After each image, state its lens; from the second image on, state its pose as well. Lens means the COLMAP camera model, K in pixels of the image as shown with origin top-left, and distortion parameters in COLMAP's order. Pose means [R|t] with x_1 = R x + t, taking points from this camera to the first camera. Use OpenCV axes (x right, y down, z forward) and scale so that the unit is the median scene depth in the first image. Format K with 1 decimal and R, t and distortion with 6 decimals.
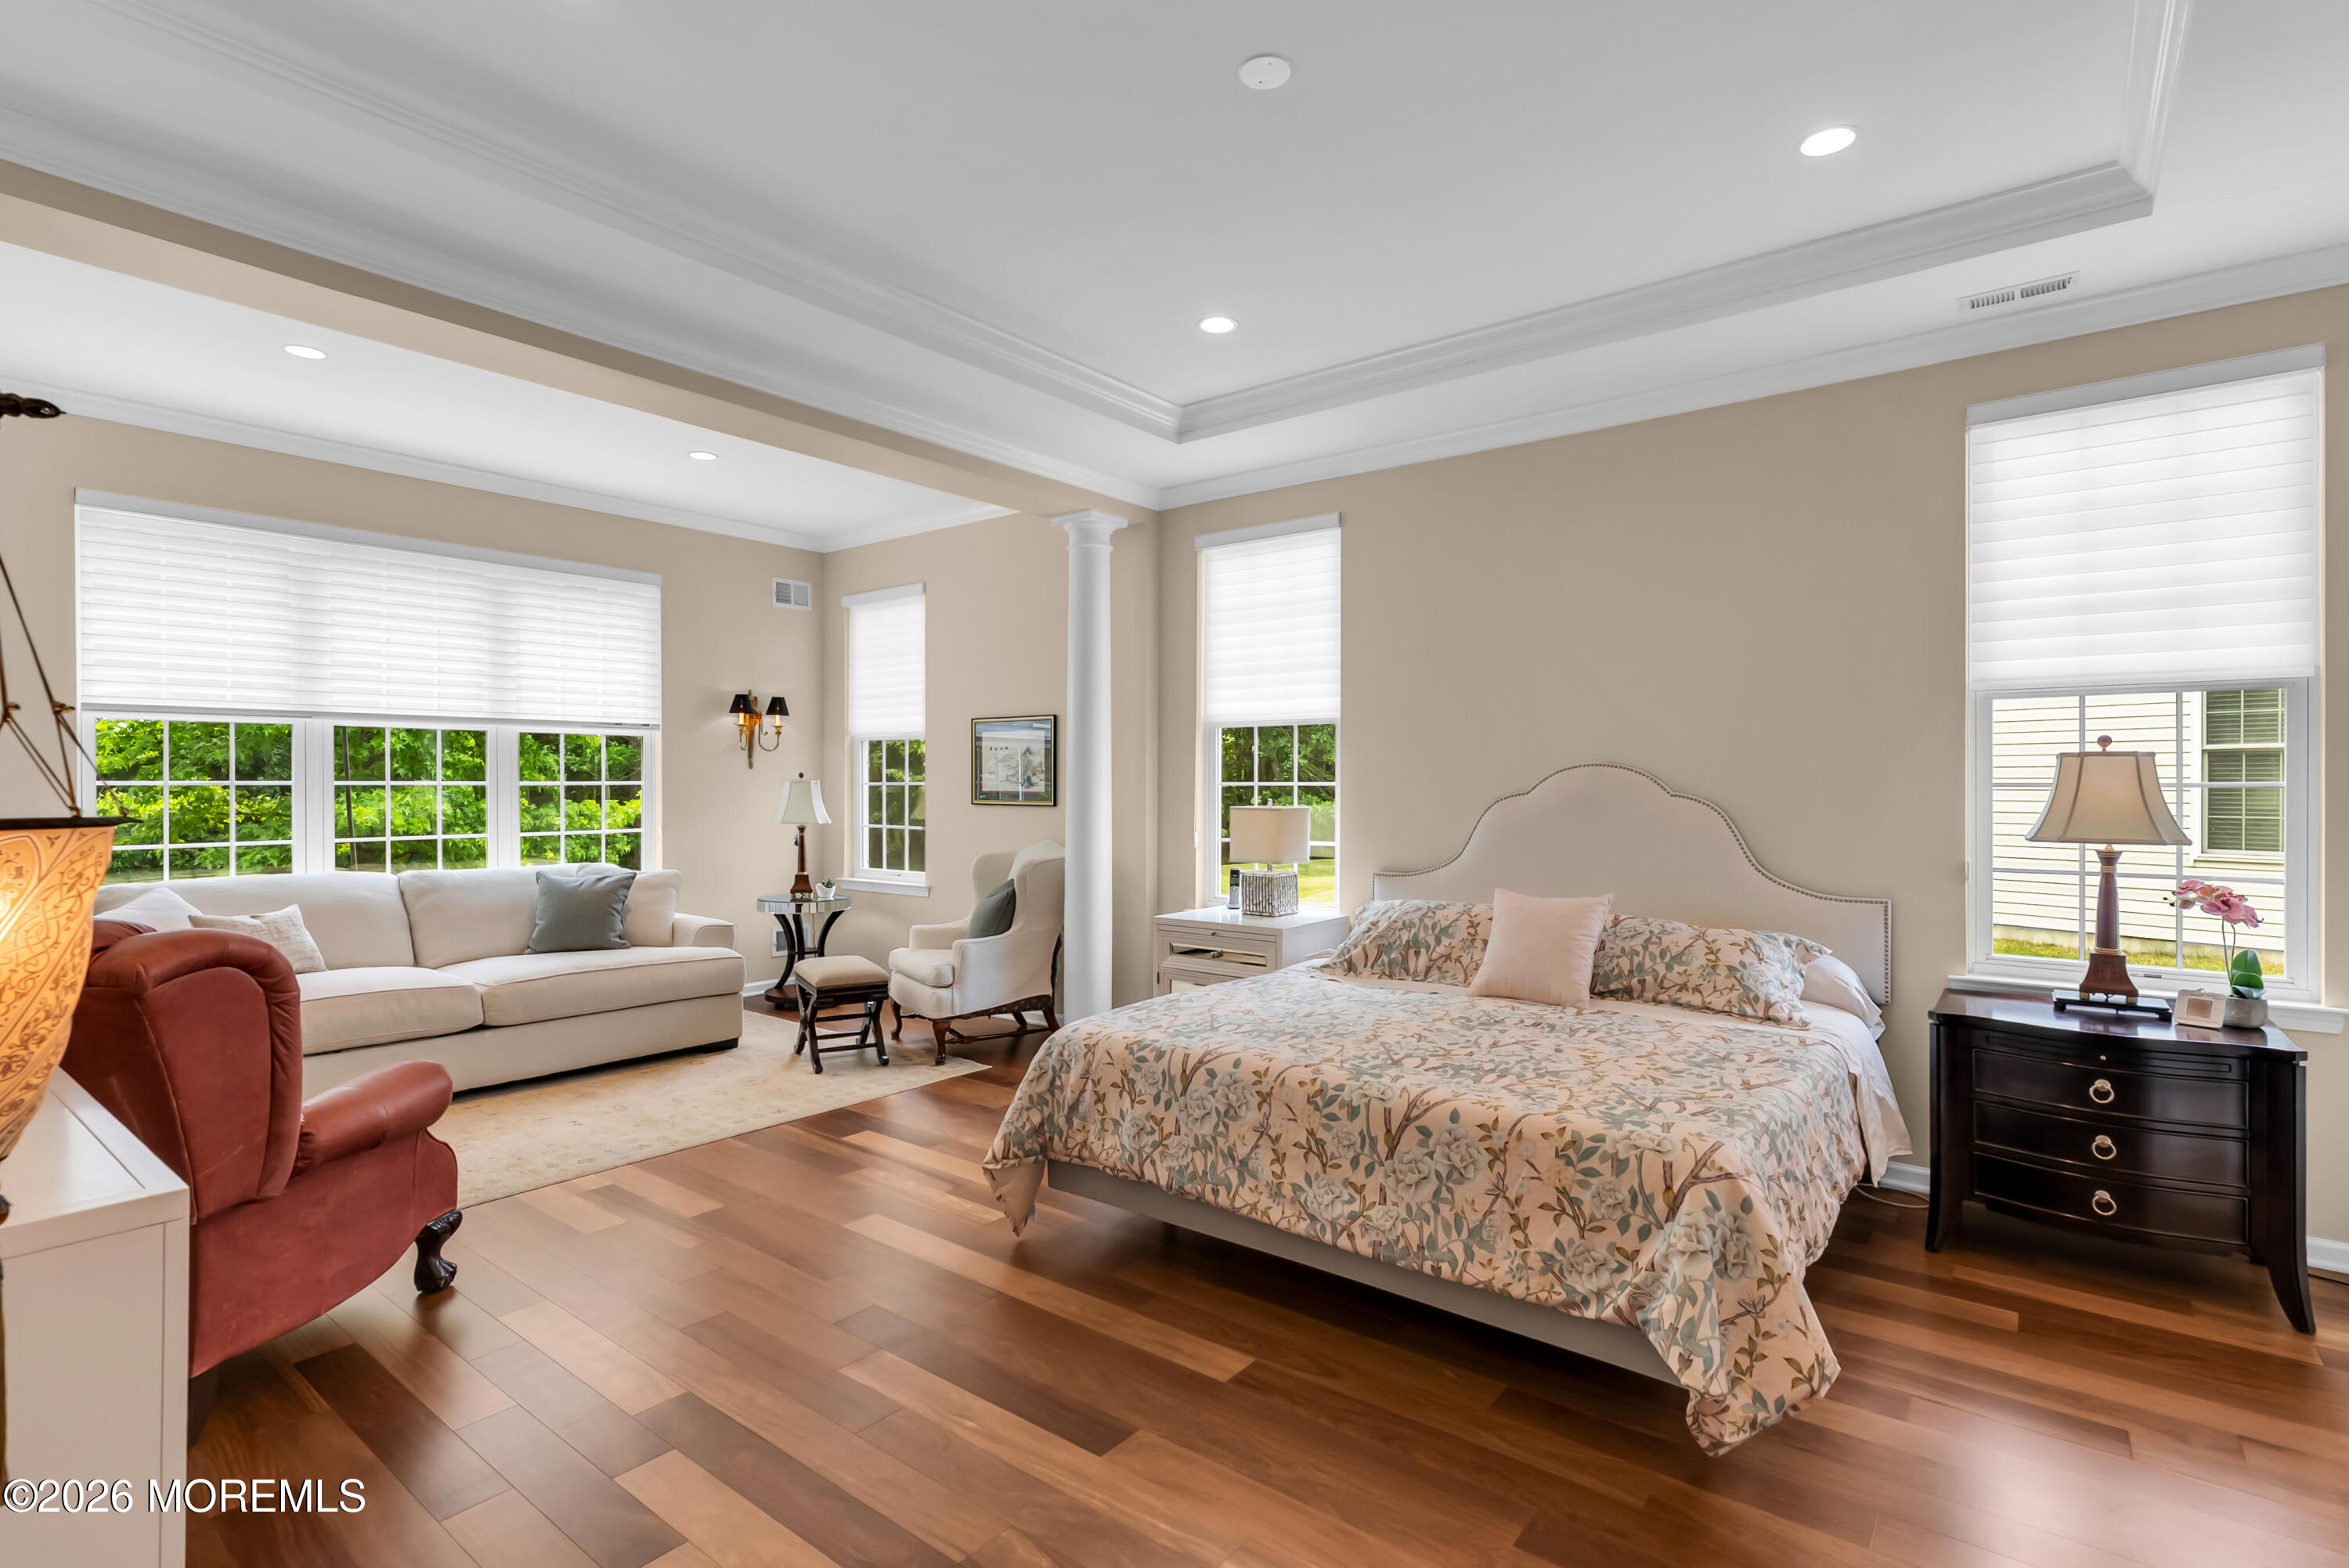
lens RADIAL K [[1102.9, 0, 1171.2], [0, 1102.9, 778.8], [0, 0, 1]] dist [-0.009125, 0.000711]
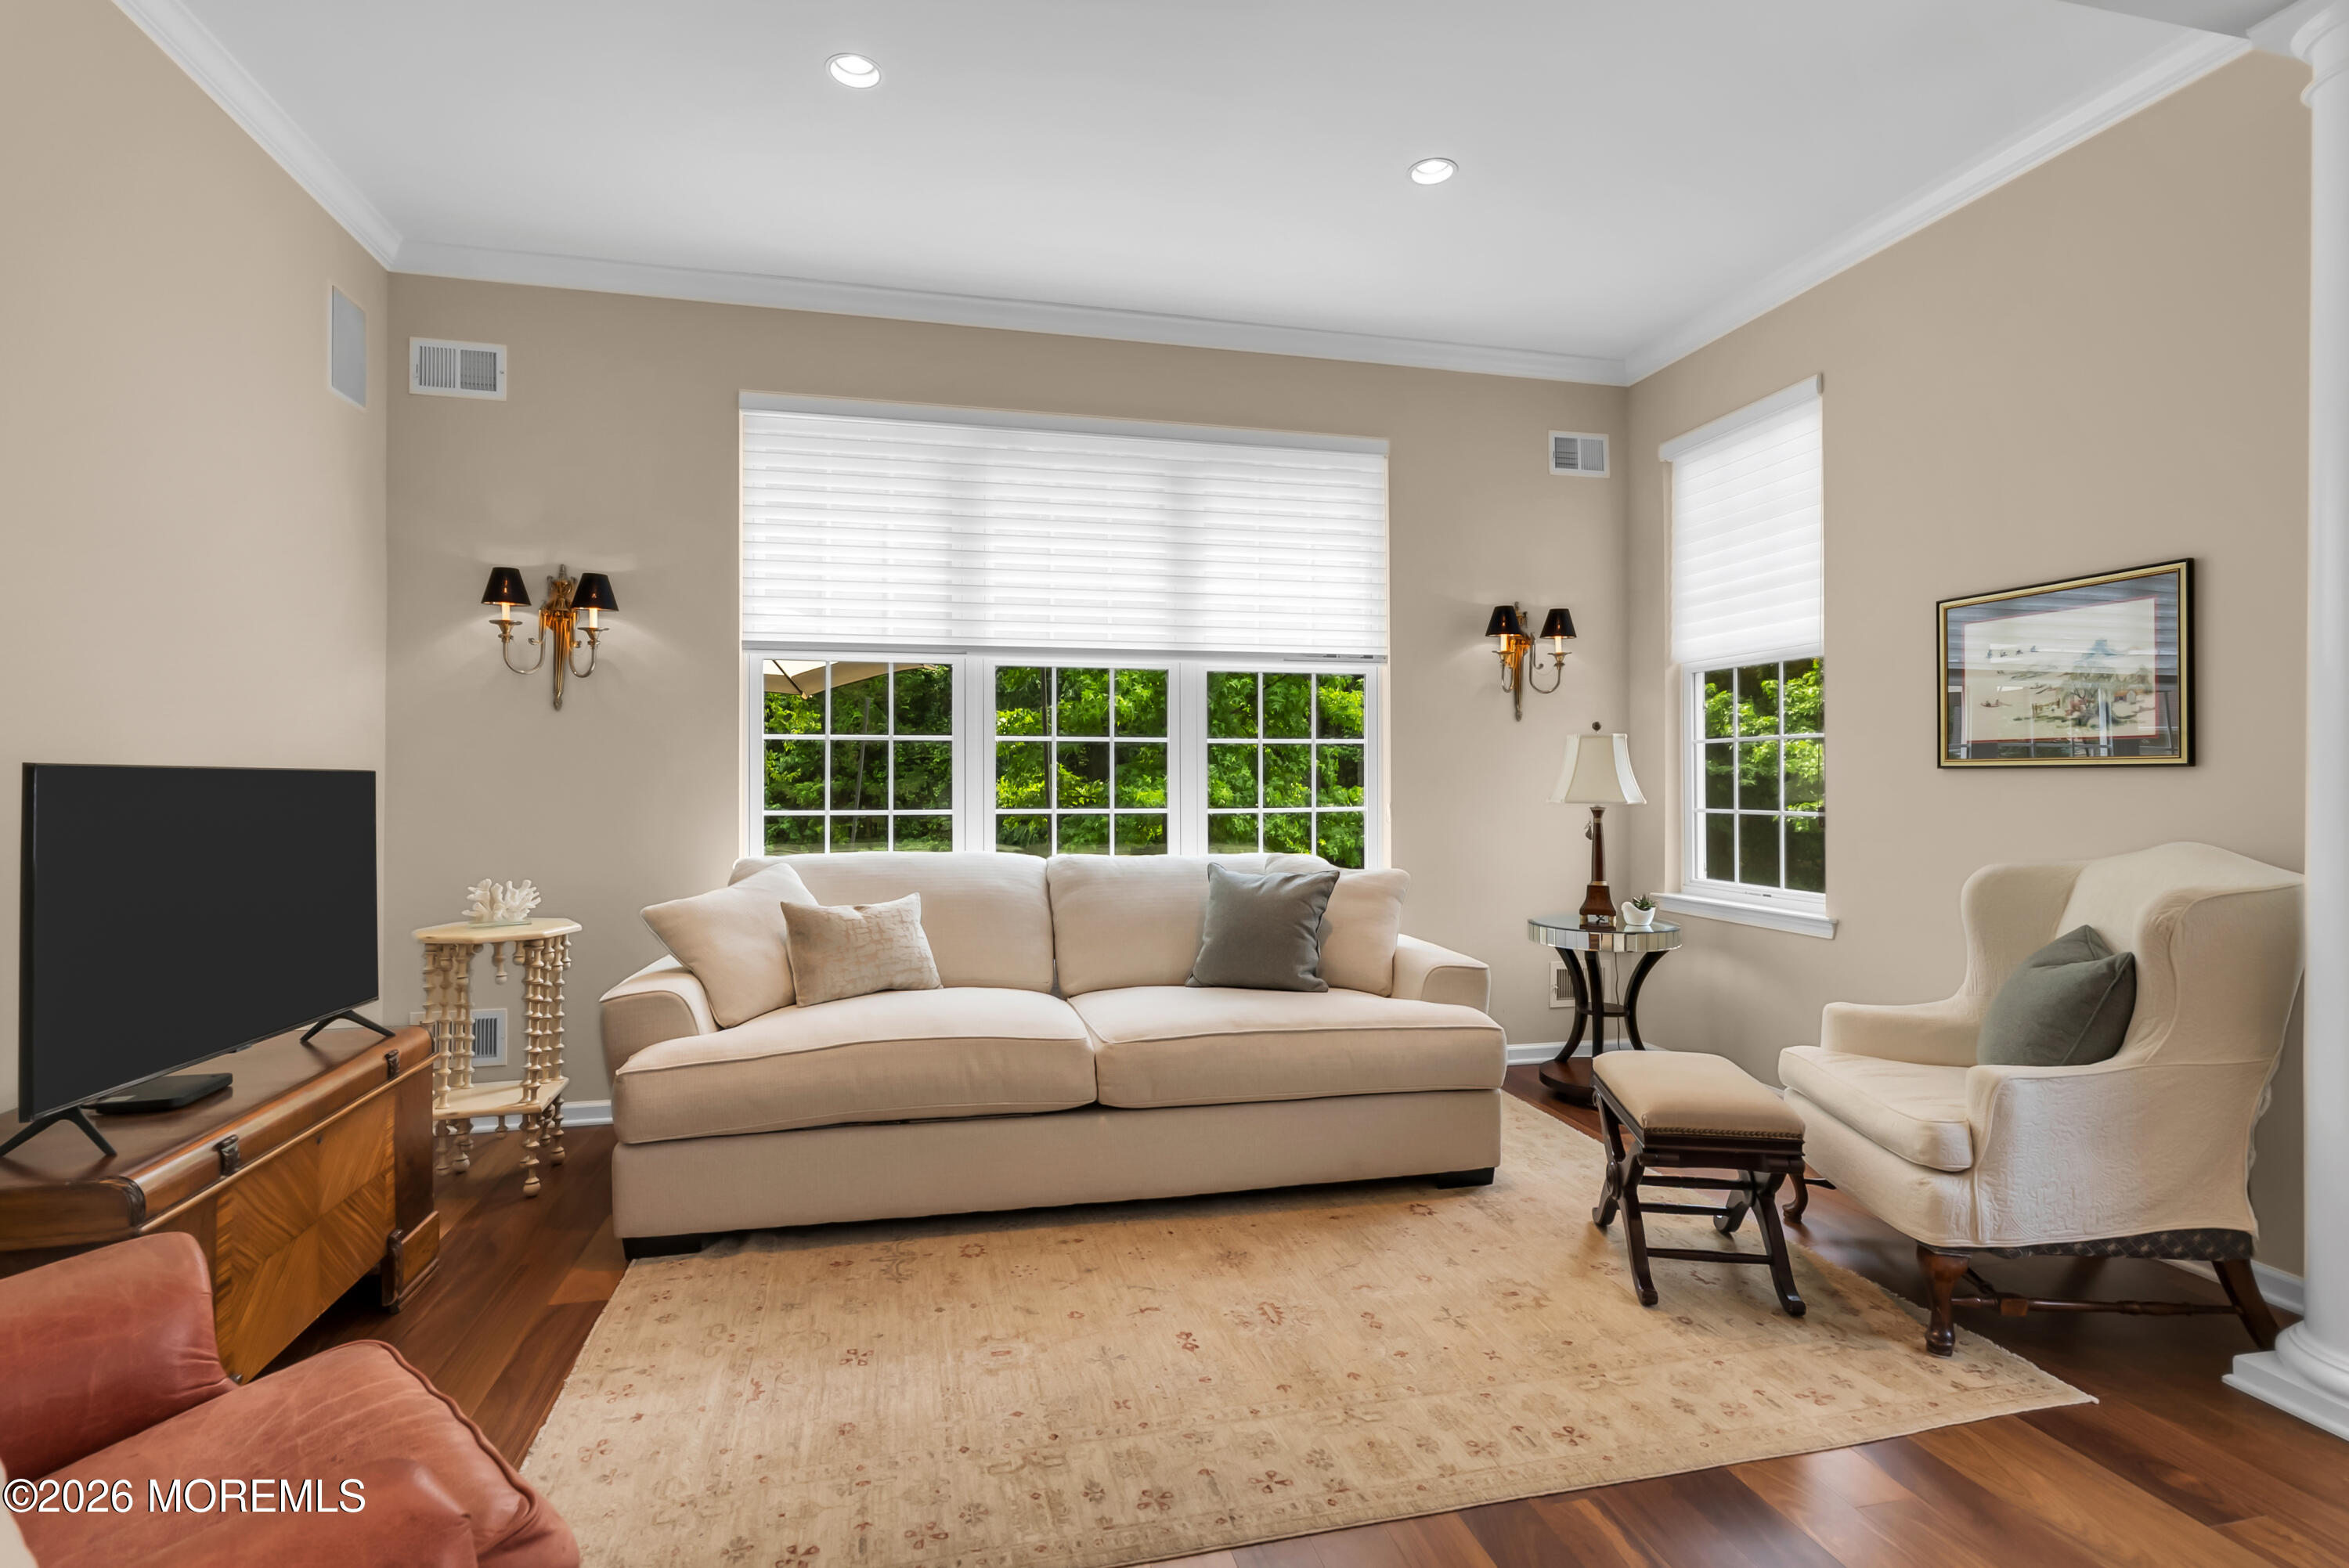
lens RADIAL K [[1102.9, 0, 1171.2], [0, 1102.9, 778.8], [0, 0, 1]] dist [-0.009125, 0.000711]
pose [[0.780482, -0.000917, -0.625178, -0.147241], [0.003088, 0.999992, 0.002389, 0.026802], [0.625171, -0.003794, 0.780479, 0.398203]]
